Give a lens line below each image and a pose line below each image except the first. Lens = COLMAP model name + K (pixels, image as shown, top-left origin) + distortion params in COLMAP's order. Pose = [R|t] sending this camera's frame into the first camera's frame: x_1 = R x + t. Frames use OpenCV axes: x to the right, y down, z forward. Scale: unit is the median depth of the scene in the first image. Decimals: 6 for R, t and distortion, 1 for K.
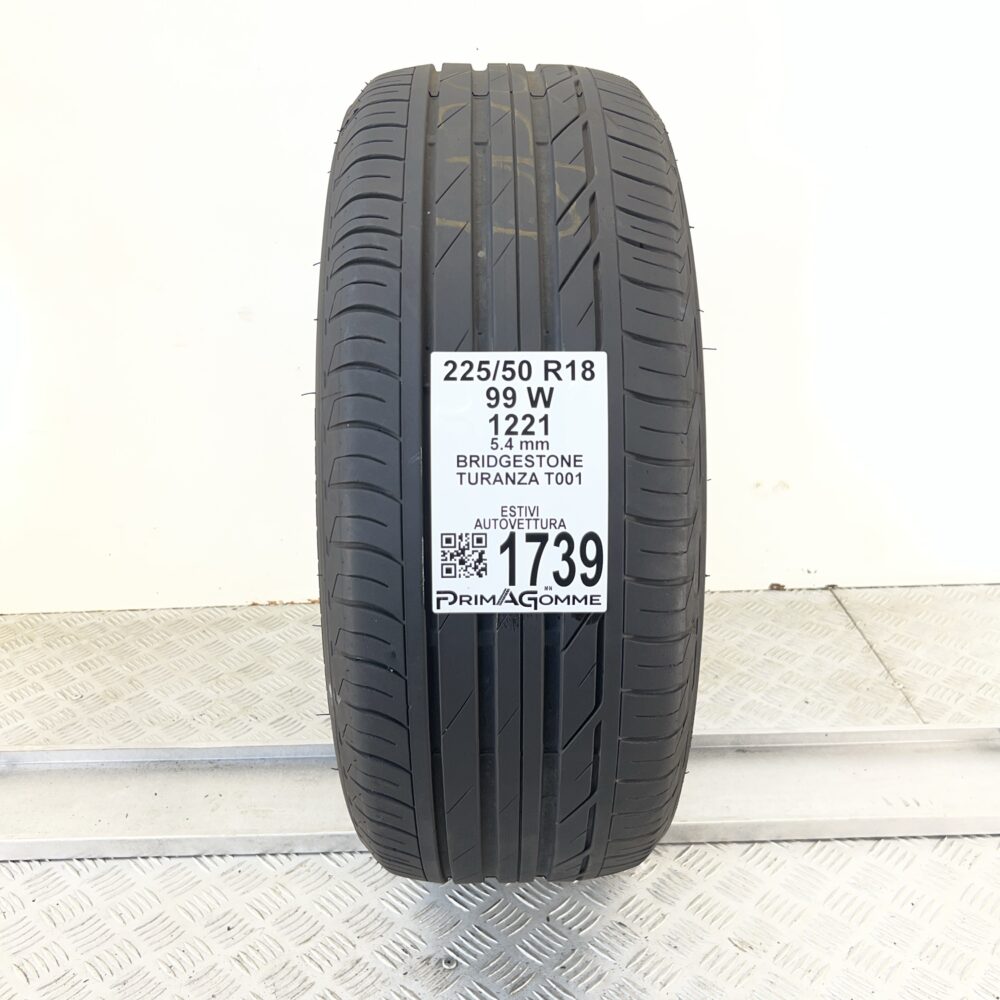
lens RADIAL K [[970.3, 0, 500.0], [0, 970.3, 500.0], [0, 0, 1]] dist [0.006049, -0.011561]
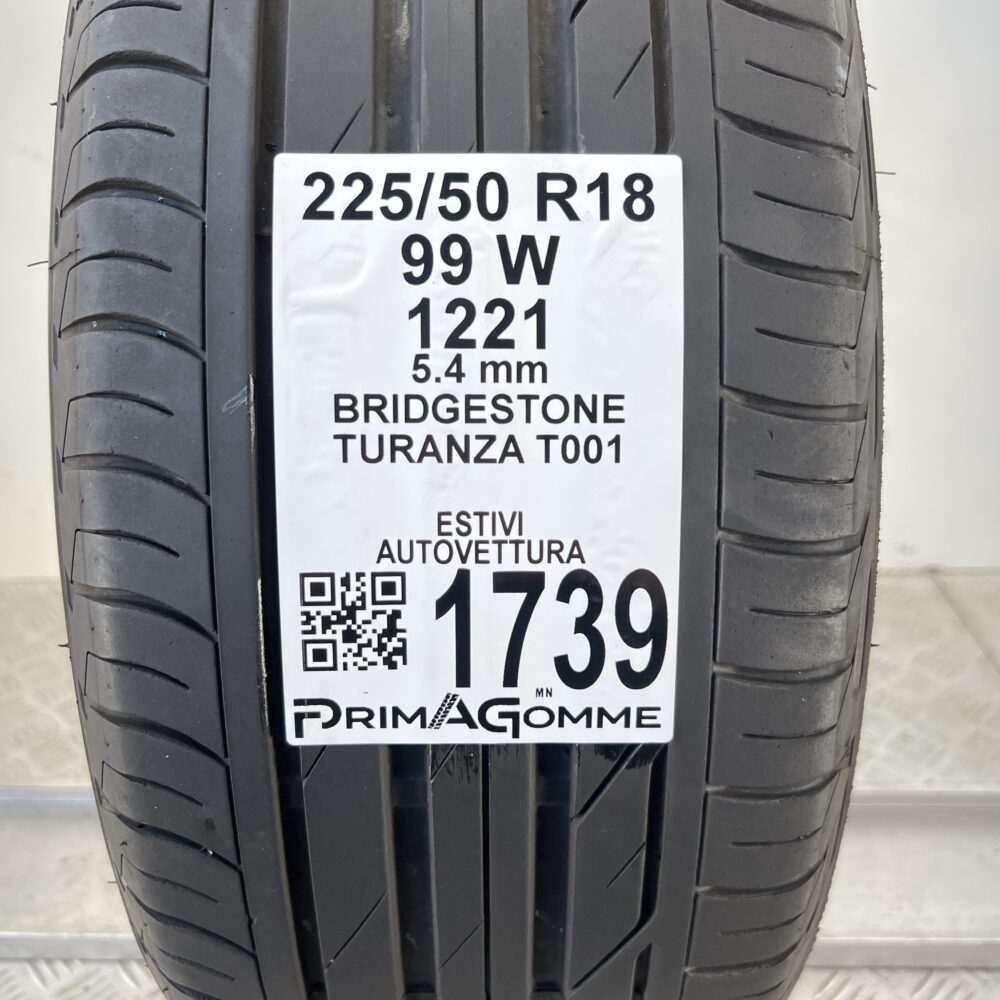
lens RADIAL K [[970.3, 0, 500.0], [0, 970.3, 500.0], [0, 0, 1]] dist [0.006049, -0.011561]
pose [[0.999995, 0.002213, 0.002142, 0.028431], [-0.002362, 0.997386, 0.072214, -0.030440], [-0.001977, -0.072218, 0.997387, 0.560801]]
